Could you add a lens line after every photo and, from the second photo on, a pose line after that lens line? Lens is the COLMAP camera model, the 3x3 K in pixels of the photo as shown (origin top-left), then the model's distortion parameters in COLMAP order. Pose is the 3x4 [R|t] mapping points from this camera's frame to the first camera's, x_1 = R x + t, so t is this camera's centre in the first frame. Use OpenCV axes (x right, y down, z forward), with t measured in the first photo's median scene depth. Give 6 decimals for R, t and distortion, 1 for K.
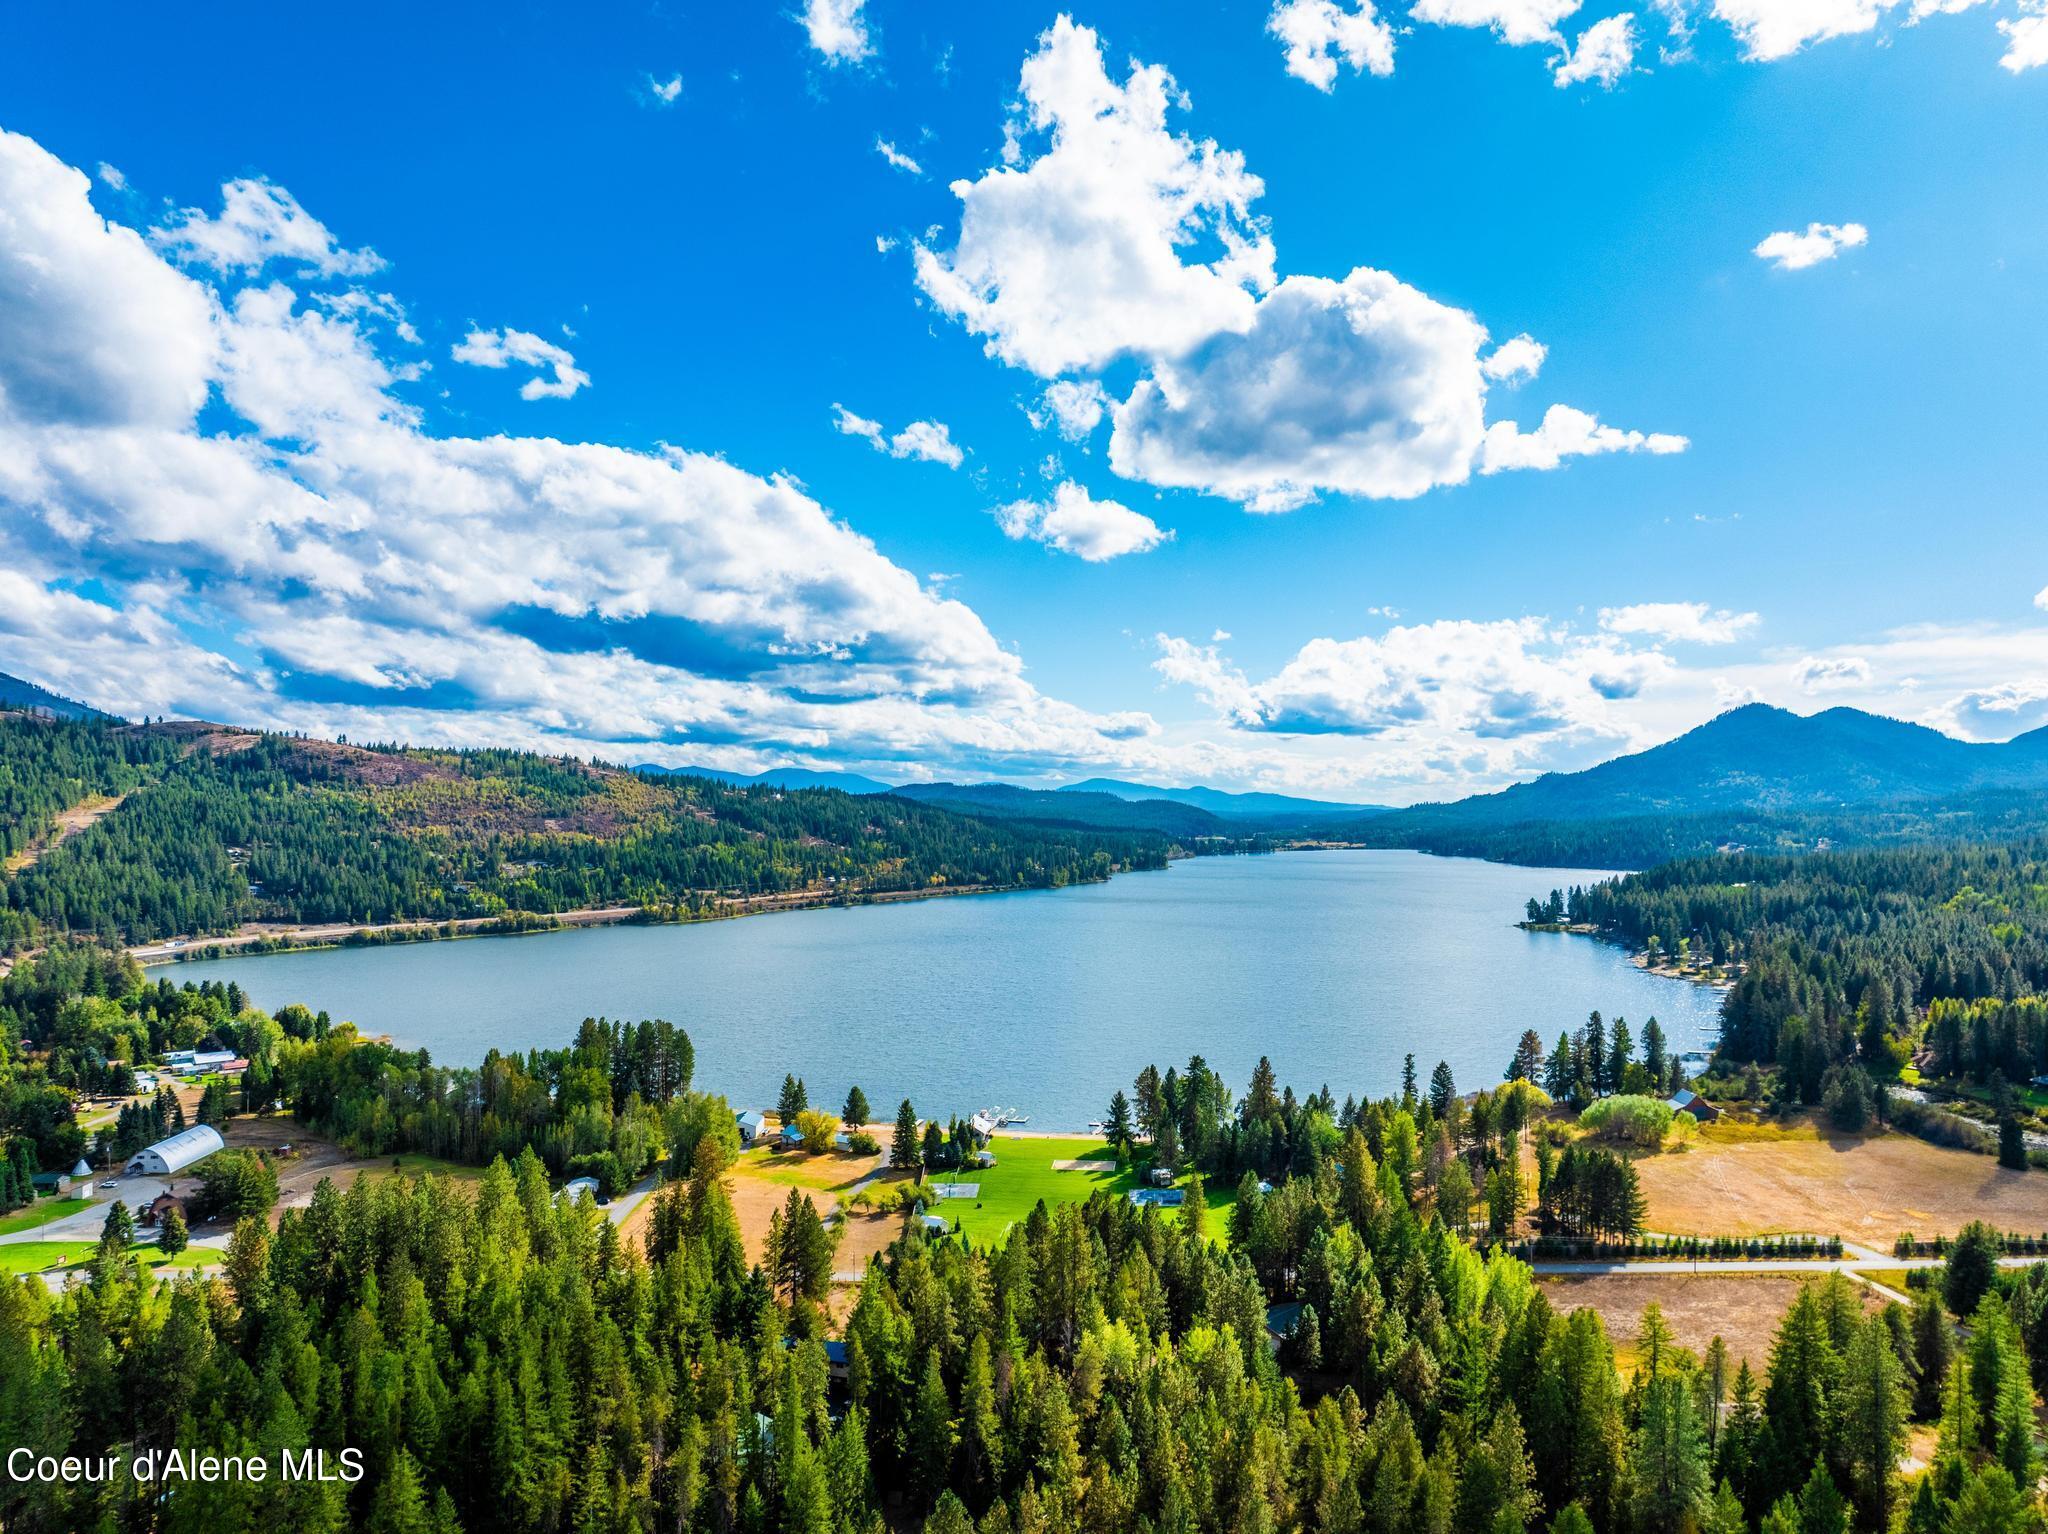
lens RADIAL K [[1446.2, 0, 1024.0], [0, 1446.2, 767.0], [0, 0, 1]] dist [-0.042817, 0.010757]
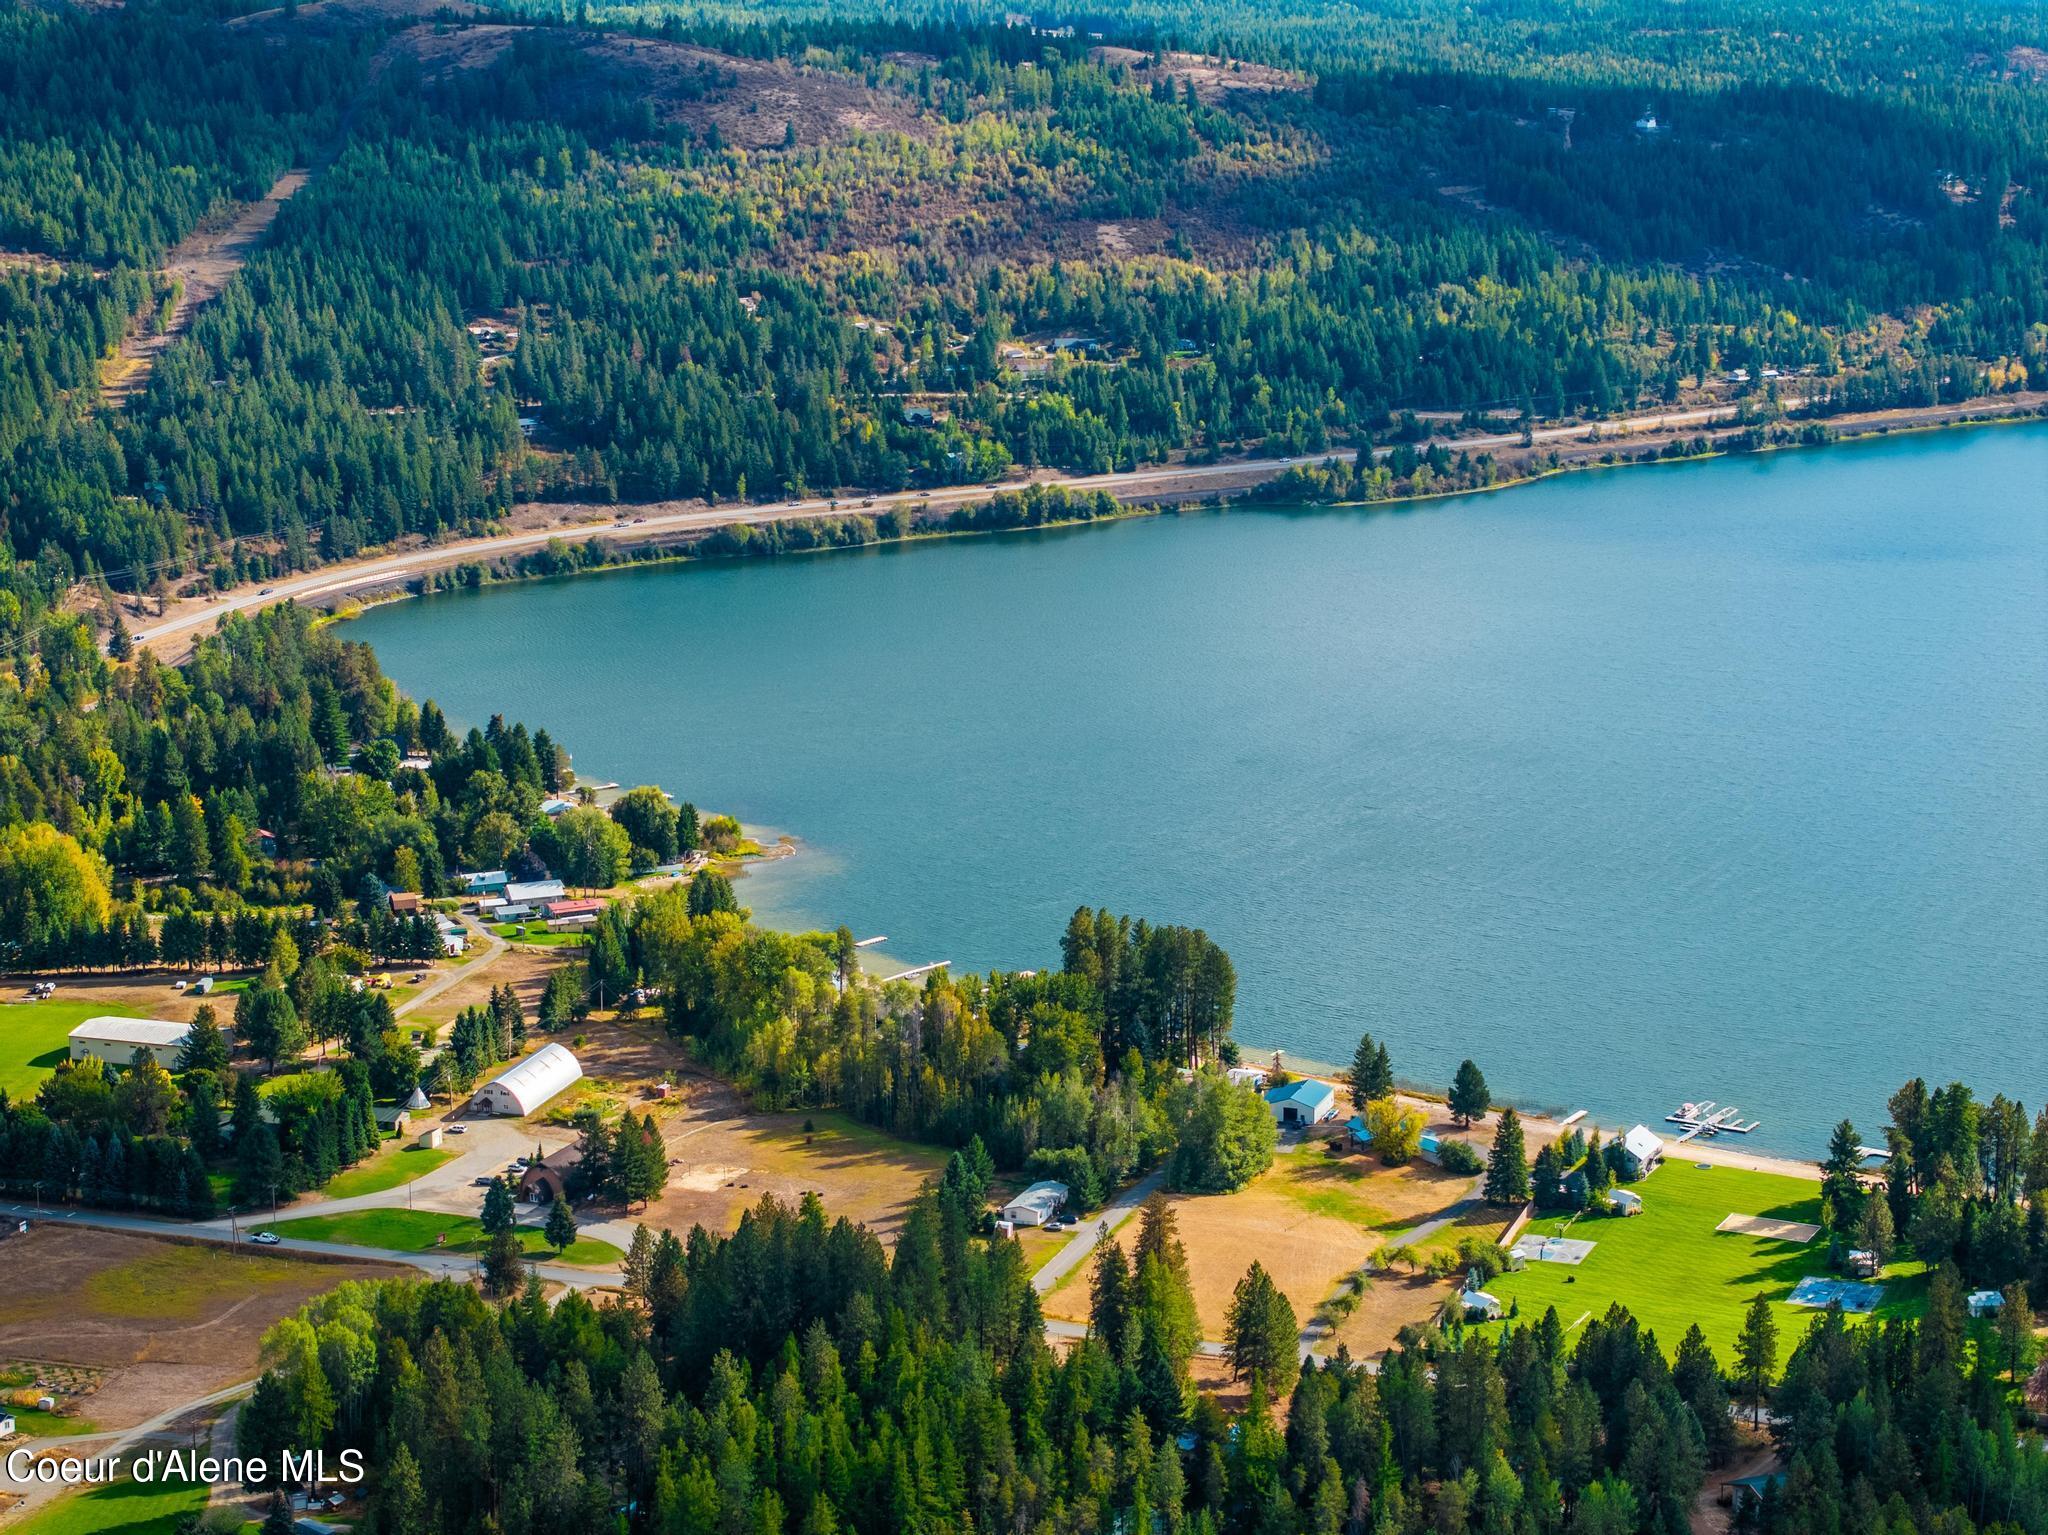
lens RADIAL K [[4109.5, 0, 1024.0], [0, 4109.5, 767.5], [0, 0, 1]] dist [-0.172562, 1.222975]
pose [[0.938066, 0.070658, -0.339174, 0.122735], [0.010809, 0.972537, 0.232499, -0.132421], [0.346287, -0.221766, 0.911540, -0.281598]]
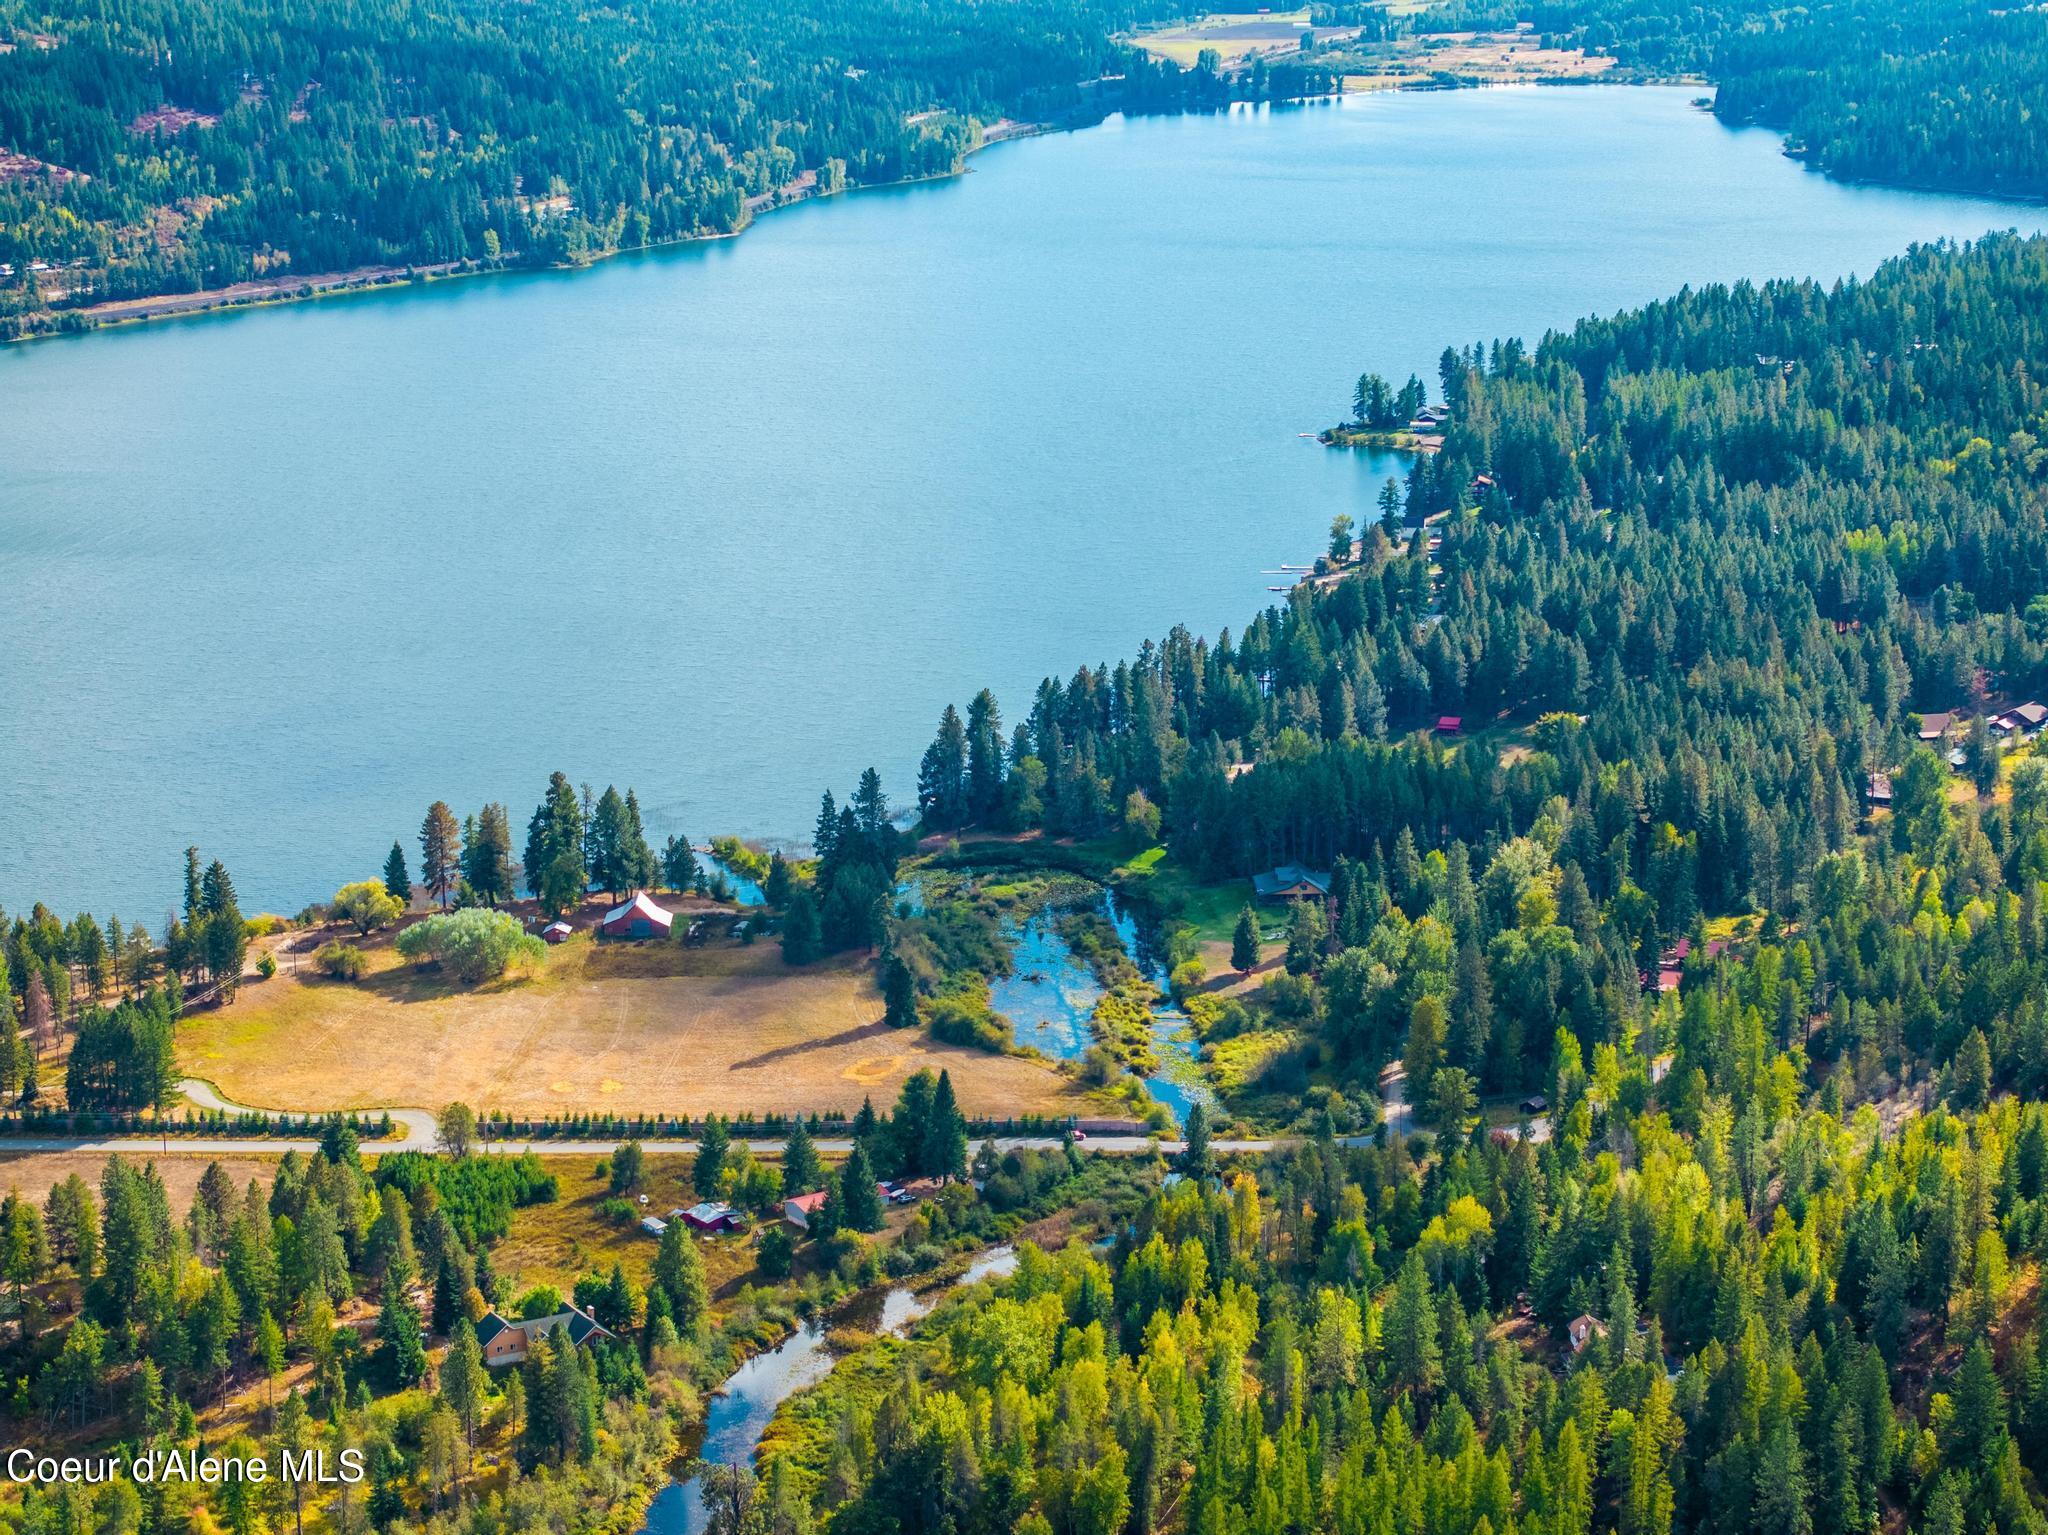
lens RADIAL K [[4109.5, 0, 1024.0], [0, 4109.5, 767.5], [0, 0, 1]] dist [-0.172562, 1.222975]
pose [[0.999989, 0.002587, -0.003796, 0.263314], [-0.001538, 0.967226, 0.253911, -0.133568], [0.004328, -0.253903, 0.967220, -0.355522]]
